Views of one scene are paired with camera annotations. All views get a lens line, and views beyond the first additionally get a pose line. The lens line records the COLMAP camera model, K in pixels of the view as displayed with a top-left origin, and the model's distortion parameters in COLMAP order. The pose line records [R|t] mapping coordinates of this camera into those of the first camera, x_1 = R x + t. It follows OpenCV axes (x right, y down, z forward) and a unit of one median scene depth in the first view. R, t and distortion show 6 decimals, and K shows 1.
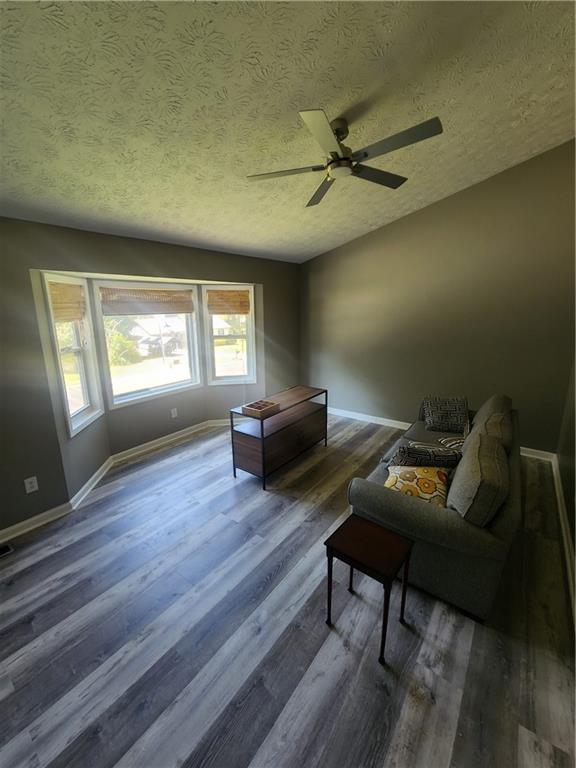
lens RADIAL K [[319.2, 0, 290.4], [0, 319.2, 375.7], [0, 0, 1]] dist [-0.006944, 0.000911]
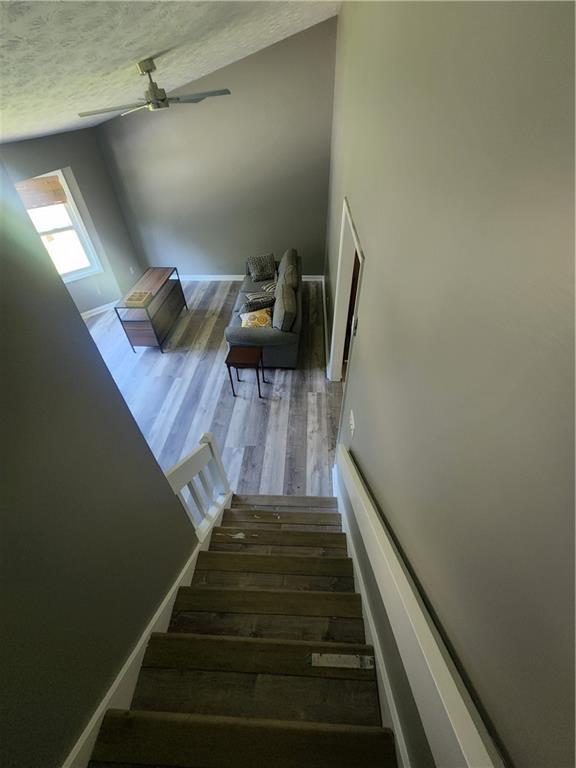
lens RADIAL K [[319.2, 0, 290.1], [0, 319.2, 378.6], [0, 0, 1]] dist [-0.006944, 0.000911]
pose [[0.837321, -0.375900, 0.396980, -0.304791], [0.134925, 0.845745, 0.516246, -0.302996], [-0.529801, -0.378701, 0.758878, -0.634111]]
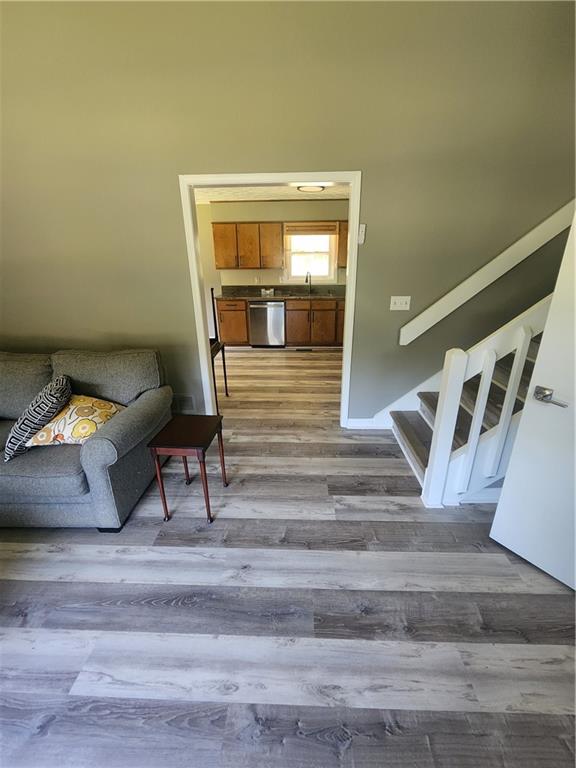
lens RADIAL K [[319.2, 0, 288.9], [0, 319.2, 383.4], [0, 0, 1]] dist [-0.006944, 0.000911]
pose [[-0.561120, -0.291596, 0.774672, -0.582203], [0.189340, 0.865864, 0.463066, -0.049554], [-0.805788, 0.406512, -0.430643, 0.866337]]
